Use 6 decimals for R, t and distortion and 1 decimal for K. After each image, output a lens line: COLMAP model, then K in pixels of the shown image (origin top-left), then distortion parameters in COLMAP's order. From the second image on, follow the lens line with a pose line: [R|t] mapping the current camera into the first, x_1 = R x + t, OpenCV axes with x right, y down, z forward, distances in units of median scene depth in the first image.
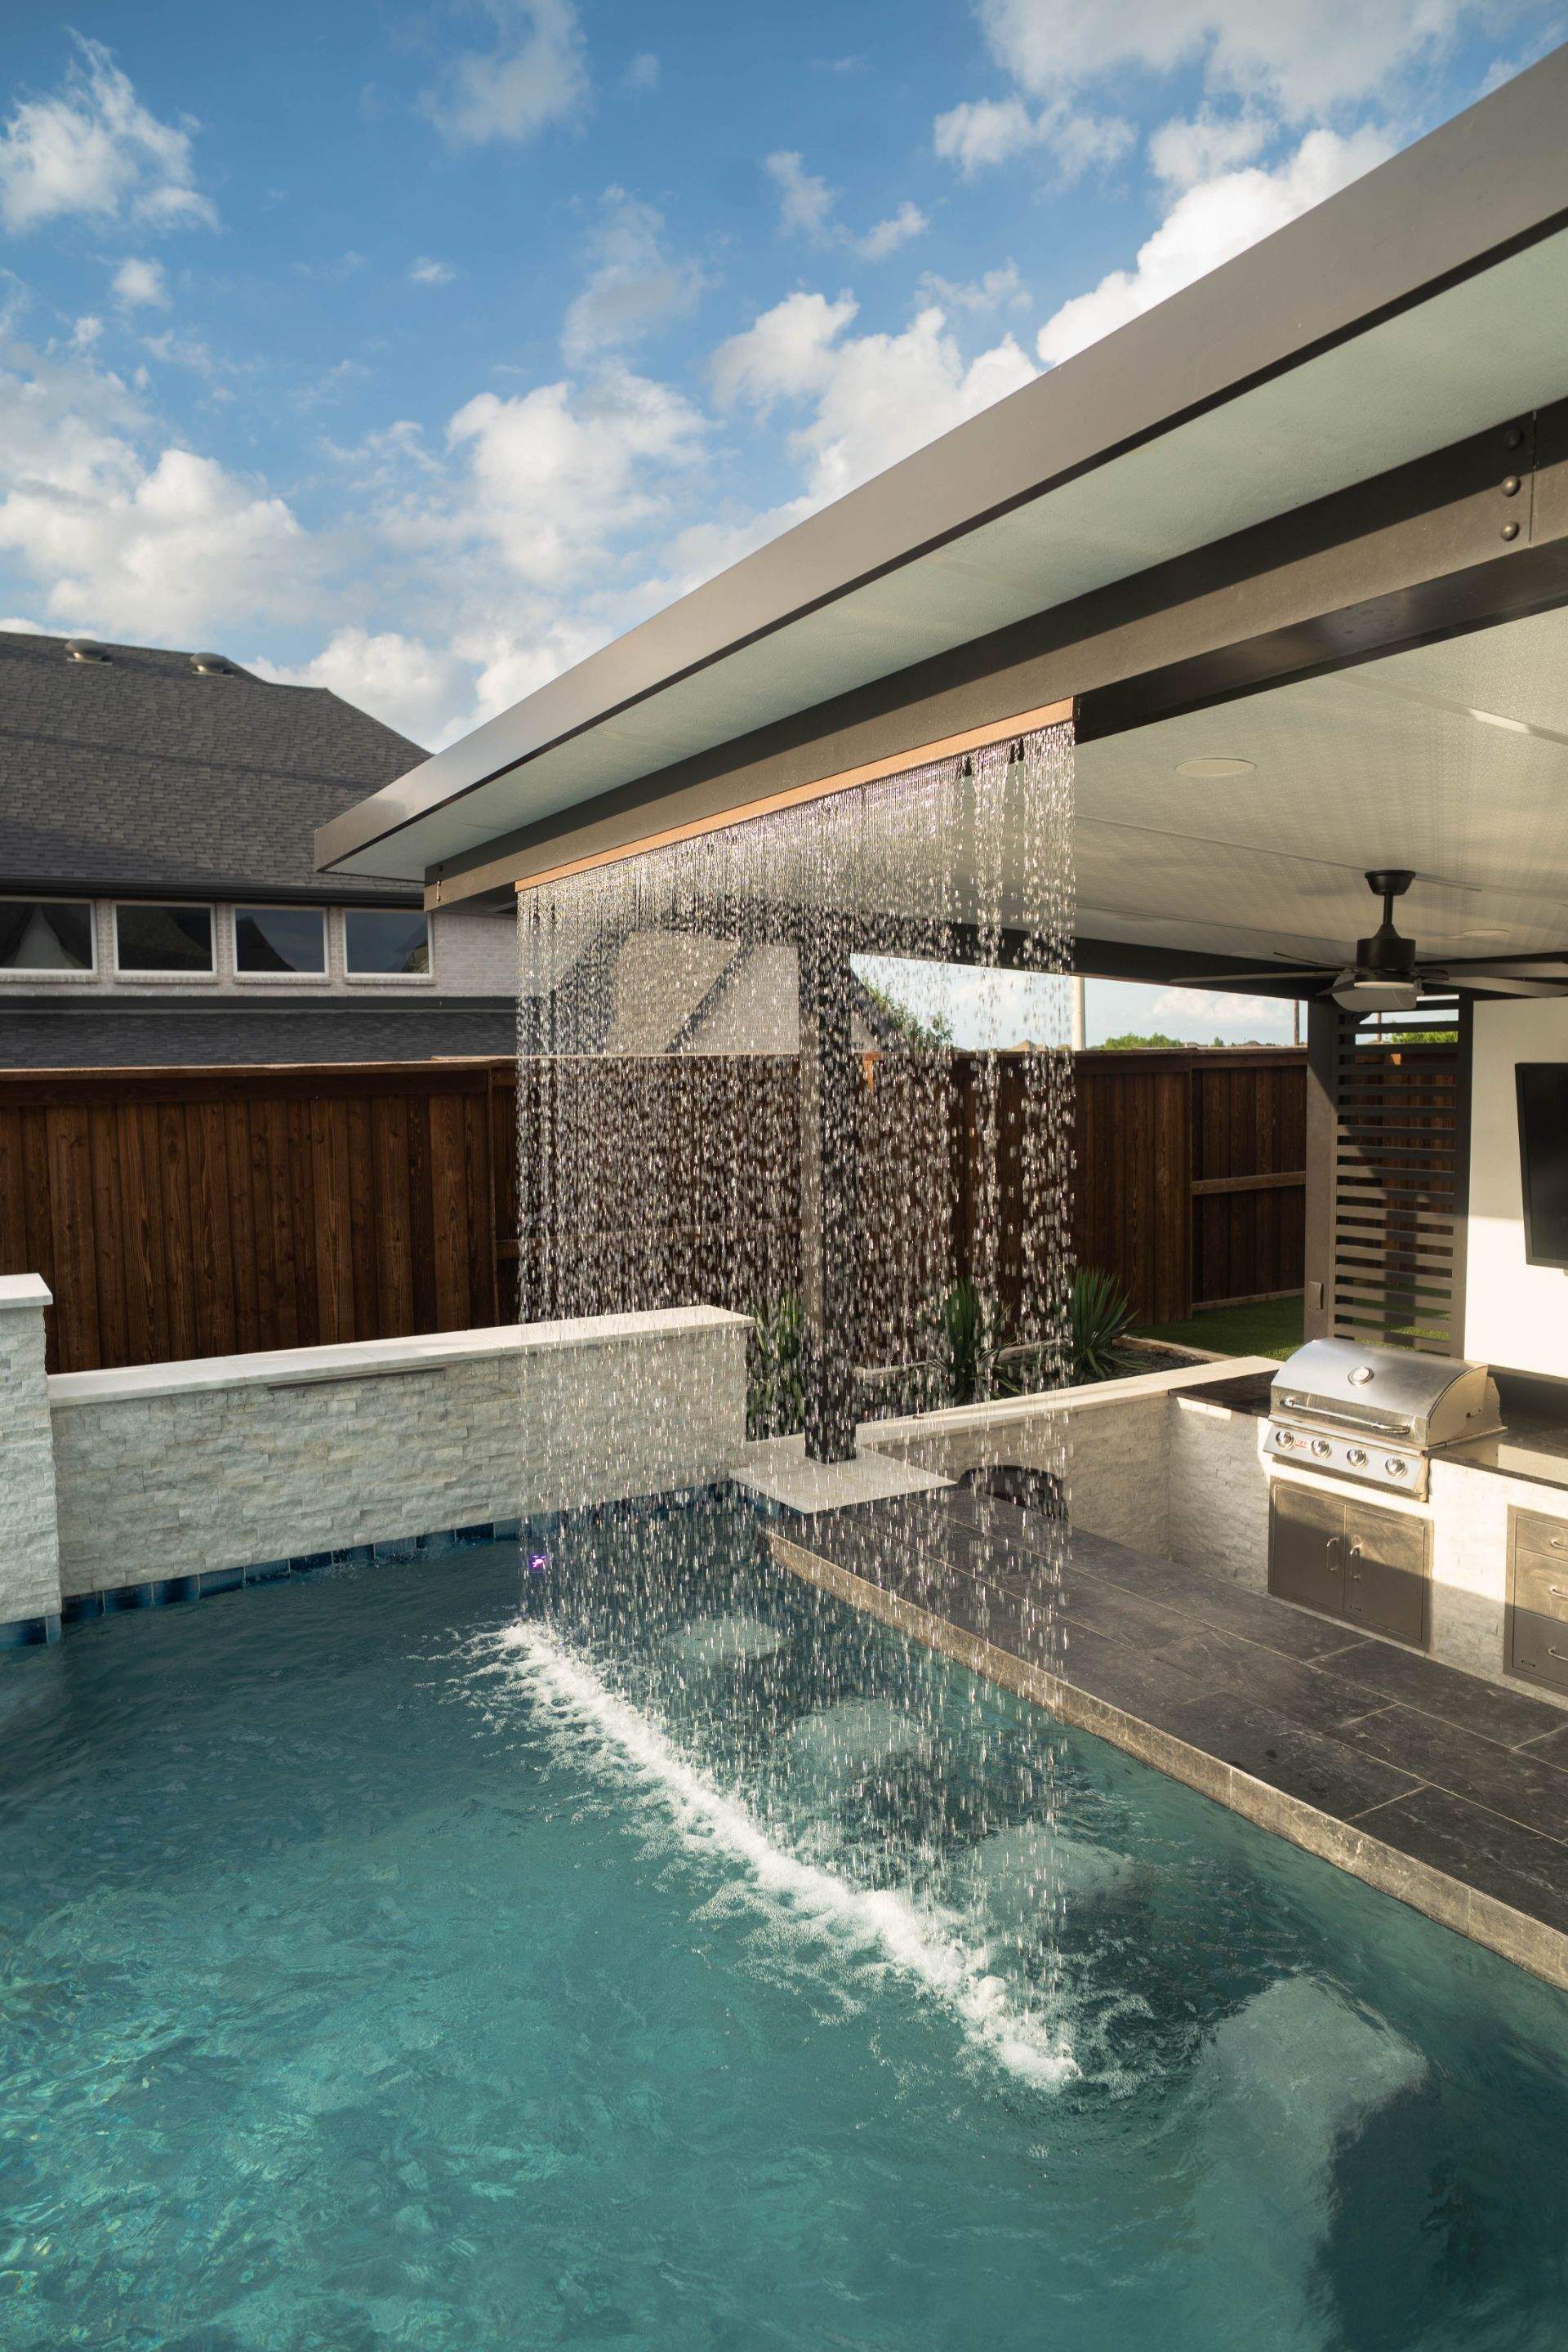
lens RADIAL K [[1465.6, 0, 784.0], [0, 1465.6, 1176.0], [0, 0, 1]] dist [-0.055319, 0.002263]
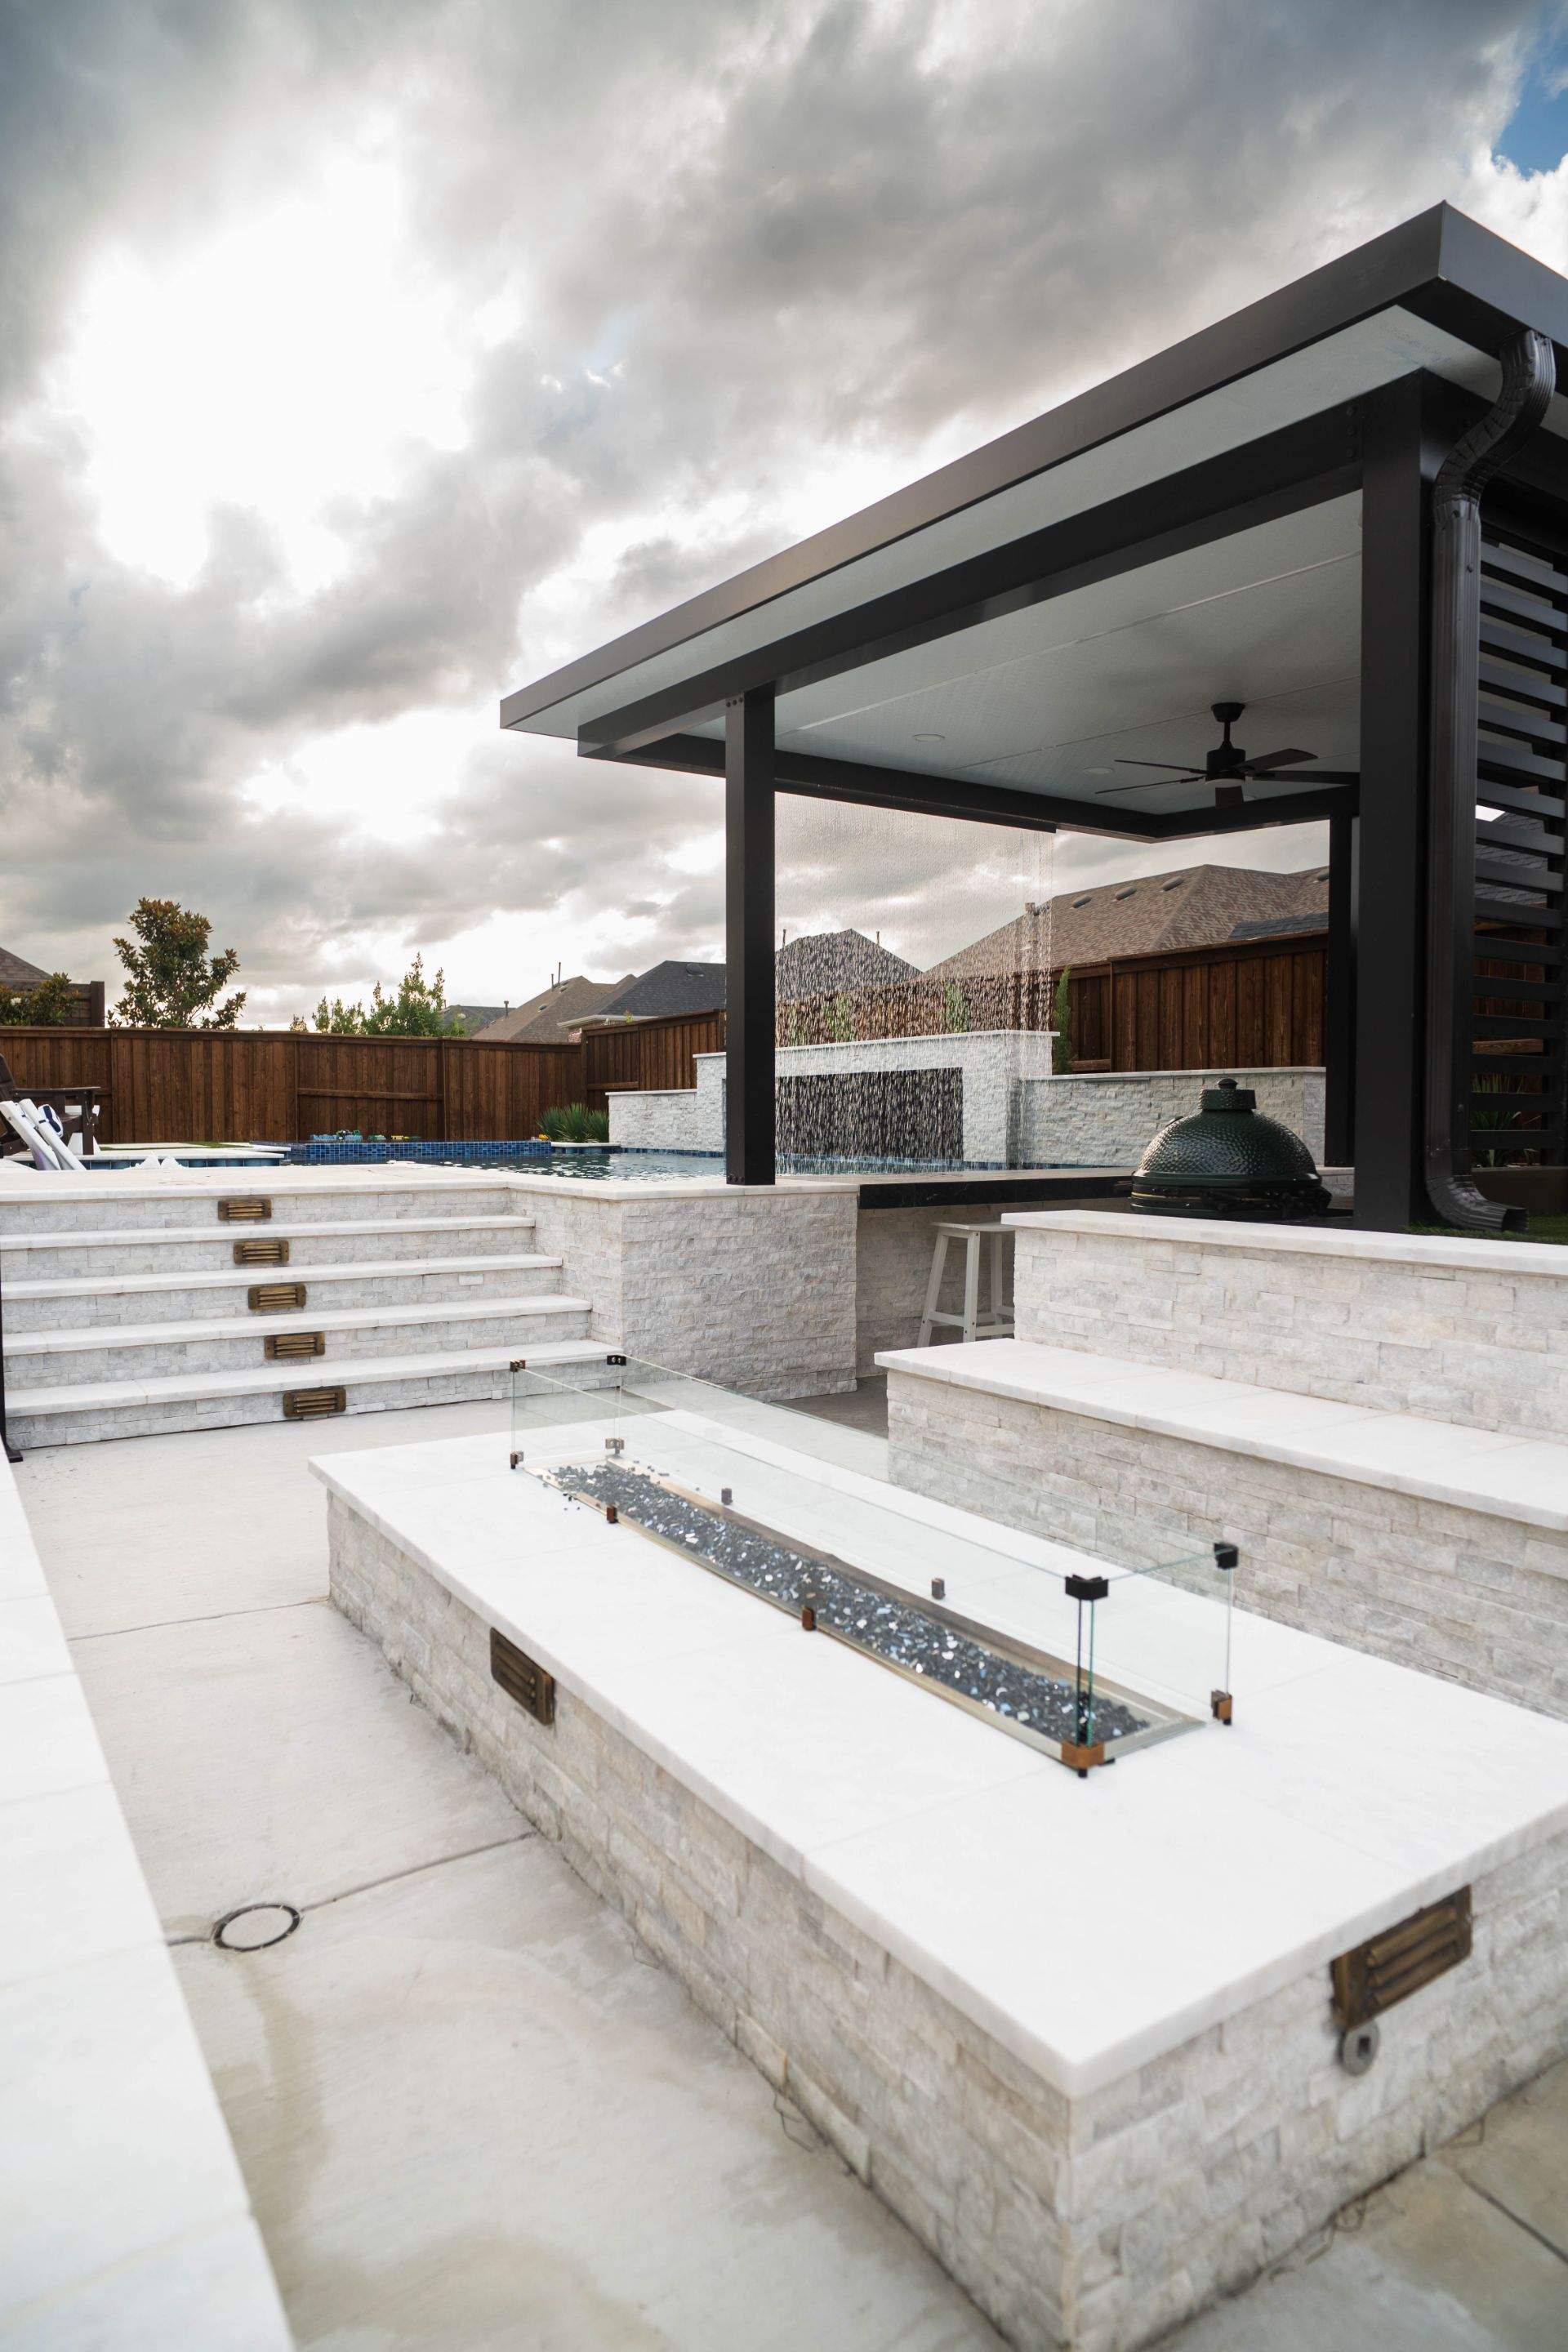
lens RADIAL K [[1387.1, 0, 782.9], [0, 1387.1, 1178.7], [0, 0, 1]] dist [-0.072297, 0.055813]
pose [[0.033345, 0.060924, -0.997585, 1.319582], [-0.073578, 0.995581, 0.058343, 0.160153], [0.996732, 0.071455, 0.037680, 0.387670]]
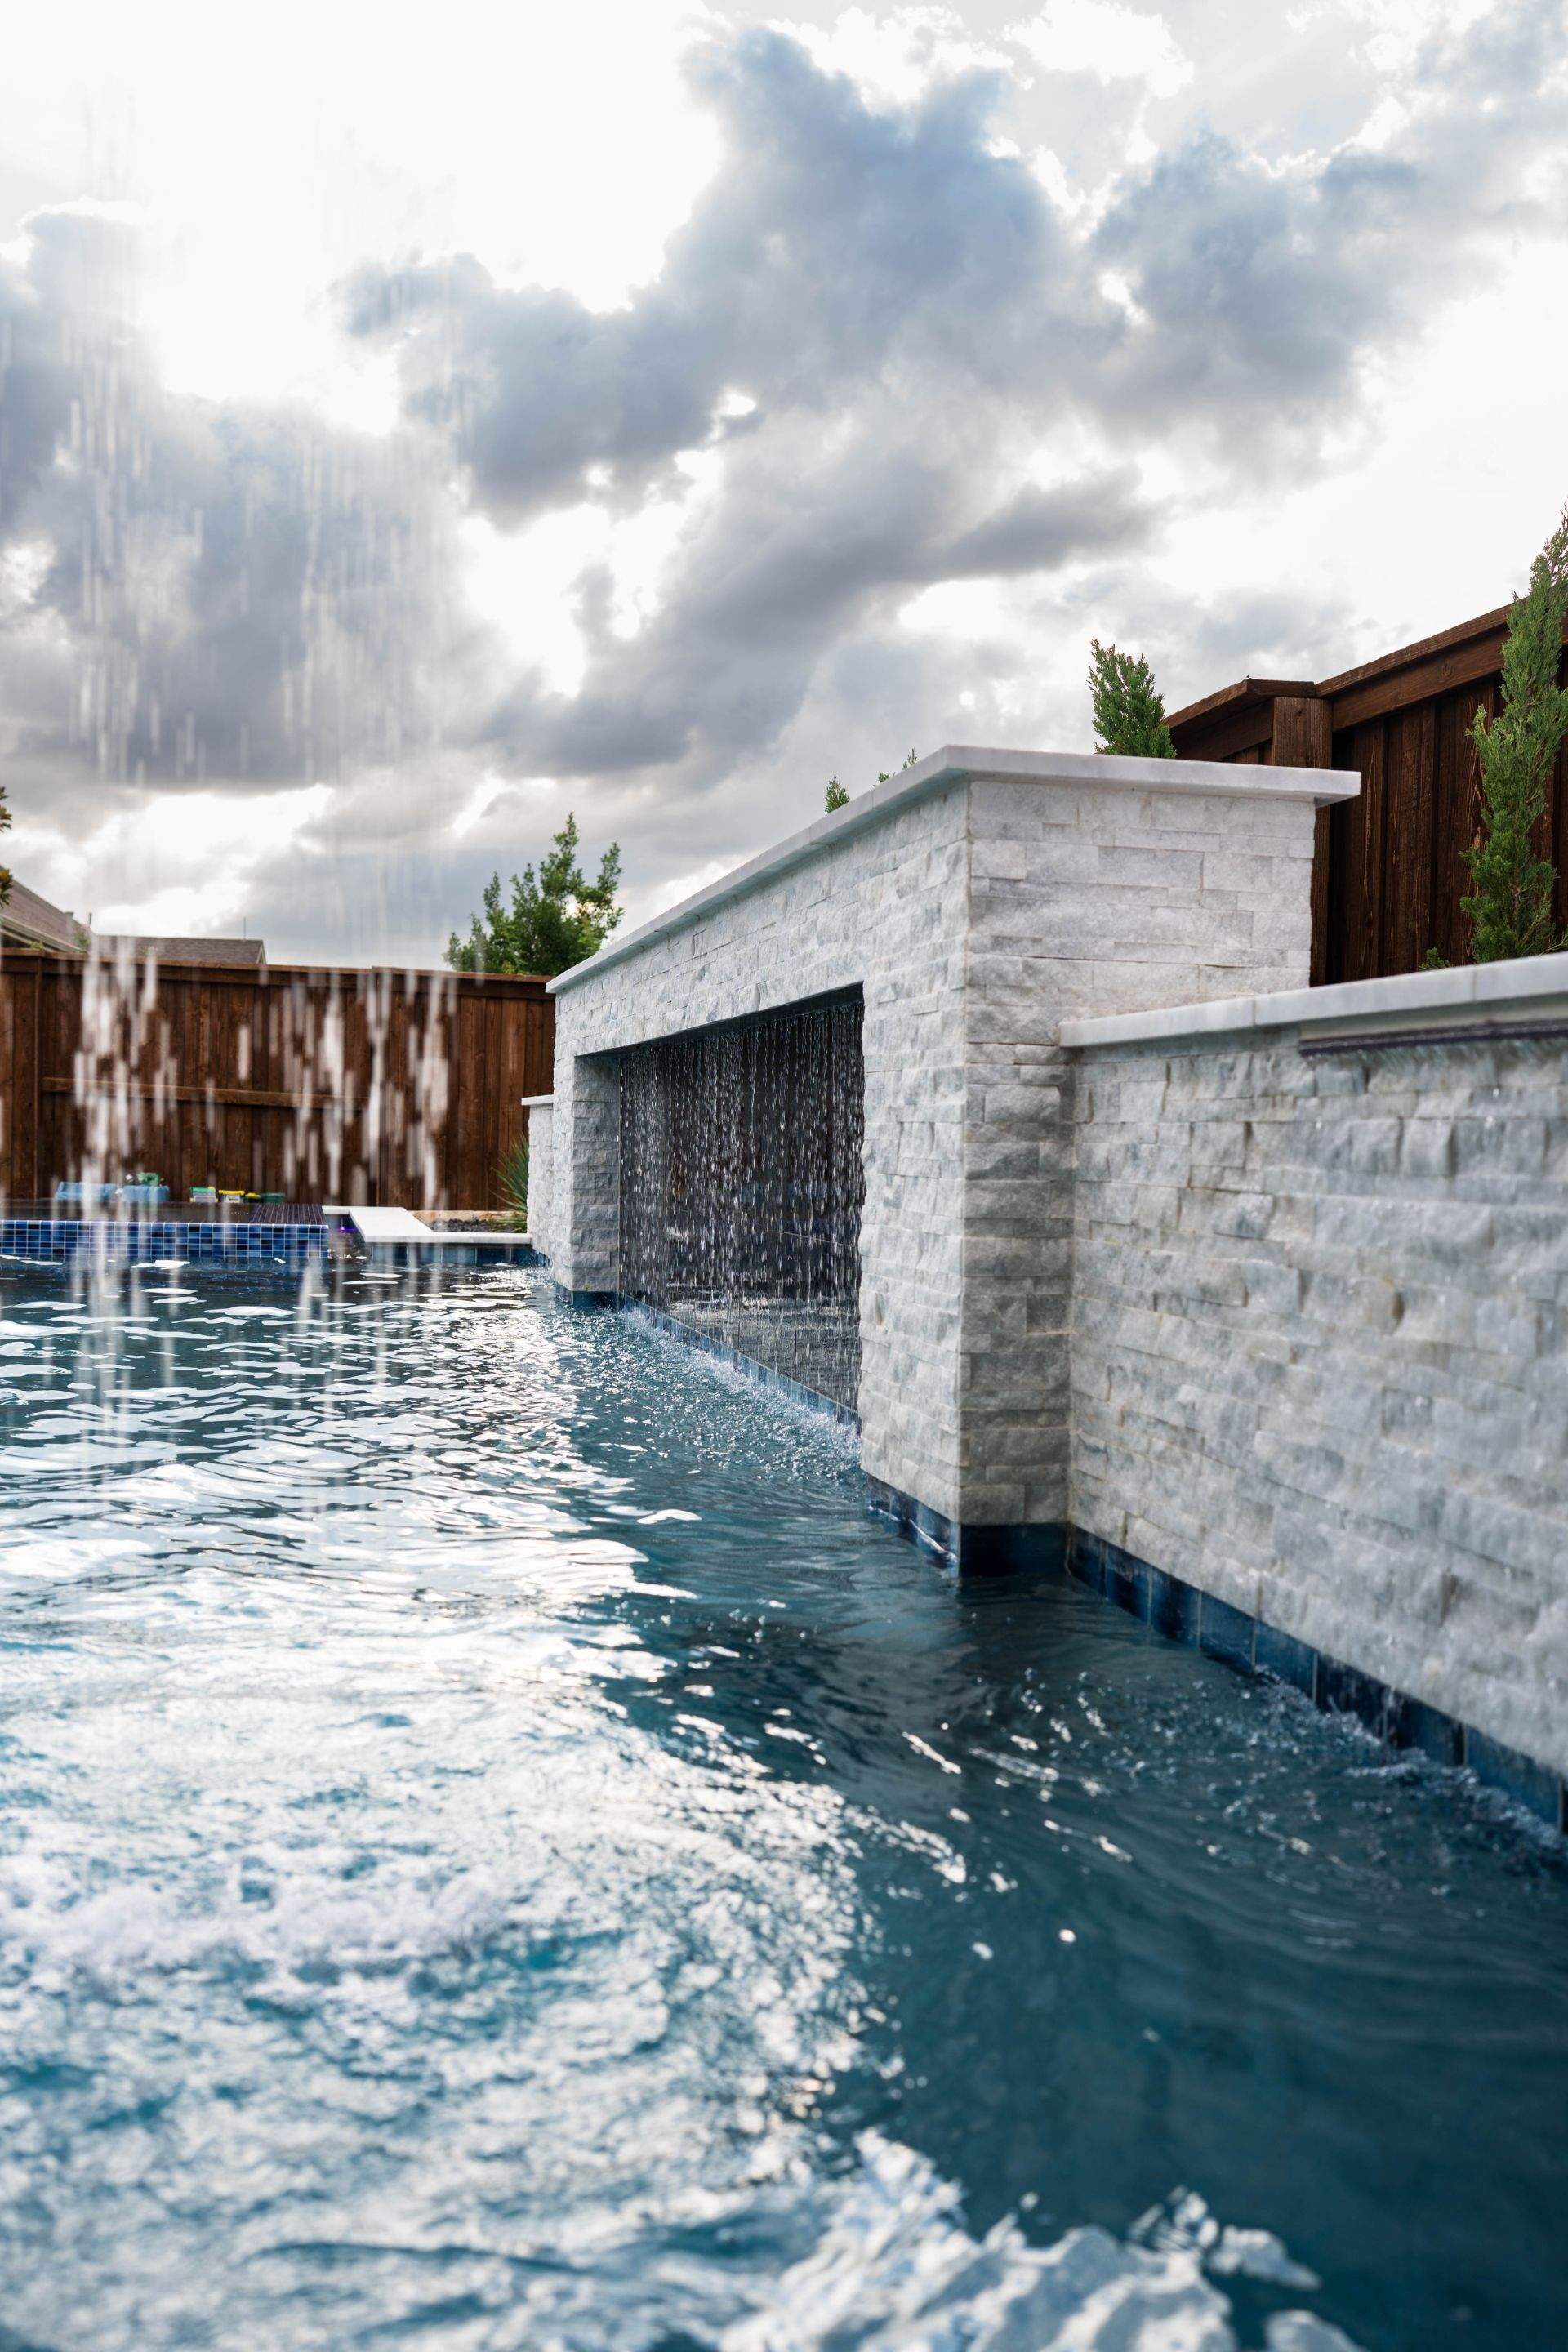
lens RADIAL K [[2156.4, 0, 722.9], [0, 2156.4, 1214.3], [0, 0, 1]] dist [0.005601, 0.013810]
pose [[-0.345656, 0.052683, -0.936881, 0.085014], [-0.072212, 0.993969, 0.082535, 0.120348], [0.935579, 0.096183, -0.339767, 0.825982]]
